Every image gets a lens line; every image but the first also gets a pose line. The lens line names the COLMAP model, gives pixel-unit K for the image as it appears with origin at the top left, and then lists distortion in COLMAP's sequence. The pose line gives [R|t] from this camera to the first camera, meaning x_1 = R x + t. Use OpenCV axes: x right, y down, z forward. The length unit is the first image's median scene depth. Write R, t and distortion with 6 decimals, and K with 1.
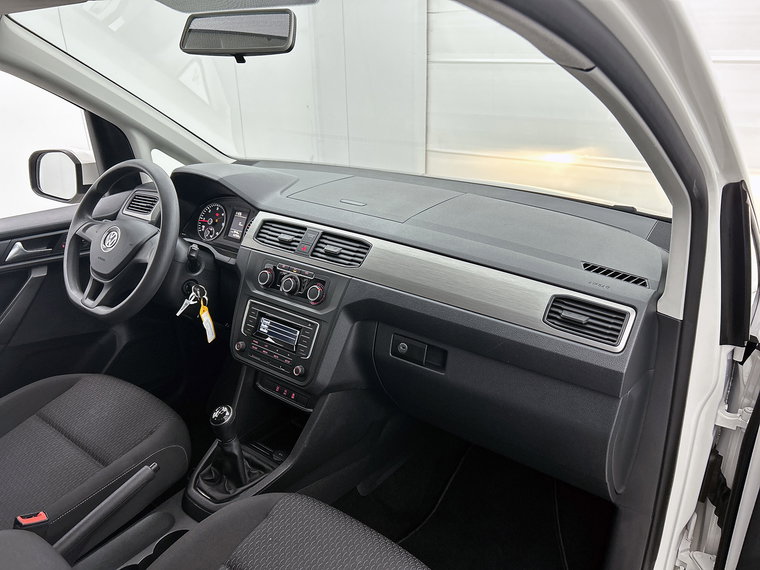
lens RADIAL K [[576.3, 0, 380.0], [0, 576.3, 285.0], [0, 0, 1]] dist [0.003510, -0.013417]
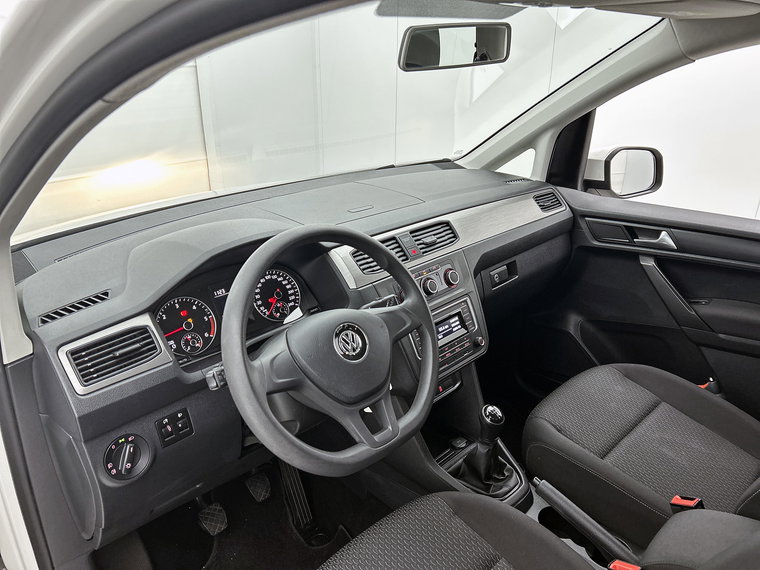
lens RADIAL K [[576.3, 0, 380.0], [0, 576.3, 285.0], [0, 0, 1]] dist [0.003510, -0.013417]
pose [[0.127595, -0.369853, 0.920287, -1.117811], [0.382272, 0.874523, 0.298460, -0.344538], [-0.915198, 0.313718, 0.252969, 0.826712]]
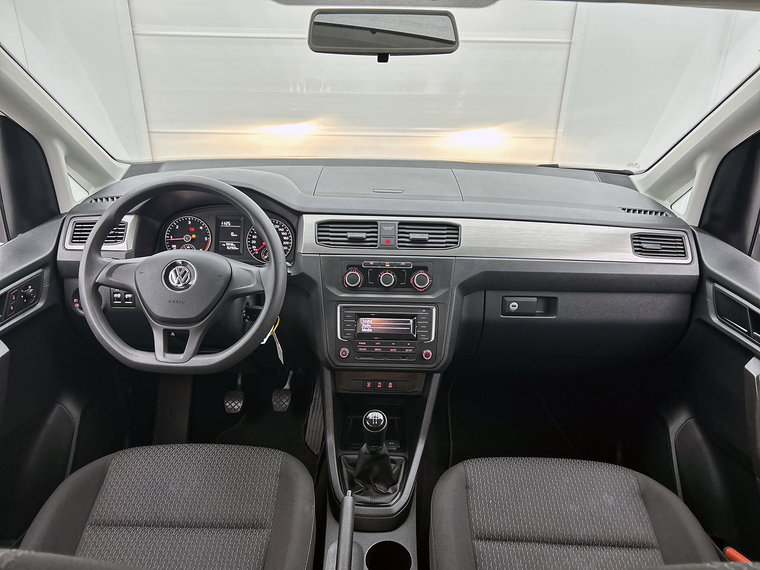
lens RADIAL K [[576.3, 0, 380.0], [0, 576.3, 285.0], [0, 0, 1]] dist [0.003510, -0.013417]
pose [[0.800821, -0.229726, 0.553093, -0.736334], [0.201146, 0.973032, 0.112909, -0.107975], [-0.564116, 0.020832, 0.825433, 0.169087]]
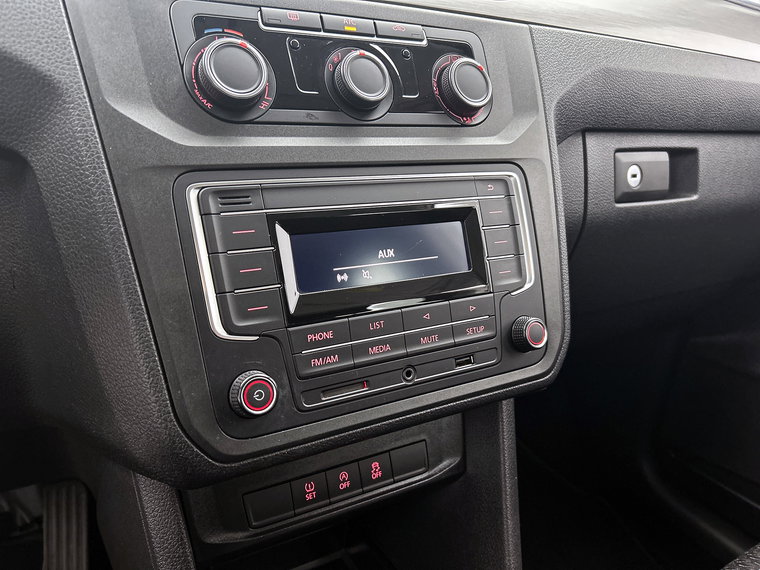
lens RADIAL K [[576.3, 0, 380.0], [0, 576.3, 285.0], [0, 0, 1]] dist [0.003510, -0.013417]
pose [[0.381186, -0.294993, 0.876171, -0.418520], [0.278847, 0.940275, 0.195261, 0.040340], [-0.881443, 0.169888, 0.440678, 0.895954]]
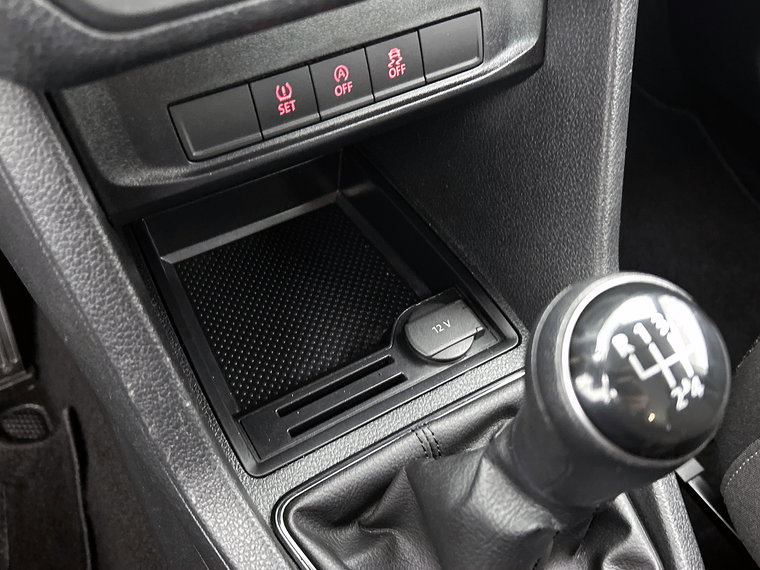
lens RADIAL K [[762.7, 0, 375.5], [0, 762.7, 283.9], [0, 0, 1]] dist [0.097820, -0.281794]
pose [[0.357140, -0.720512, 0.594402, -0.366748], [0.293712, 0.690718, 0.660789, 0.085292], [-0.886670, -0.061411, 0.458306, 0.947208]]
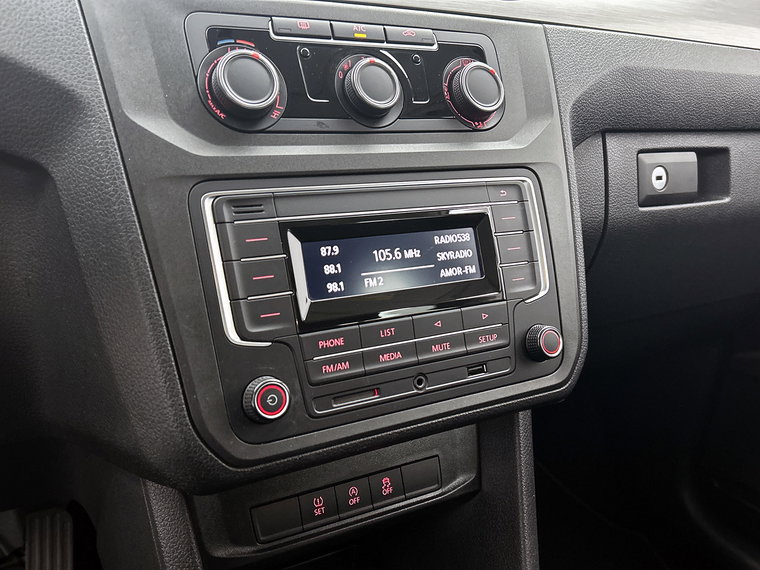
lens RADIAL K [[665.2, 0, 380.0], [0, 665.2, 285.0], [0, 0, 1]] dist [0.004646, -0.002523]
pose [[0.393284, -0.279191, 0.876002, -0.453373], [0.283821, 0.943113, 0.173158, 0.034963], [-0.874513, 0.180528, 0.450151, 0.879644]]
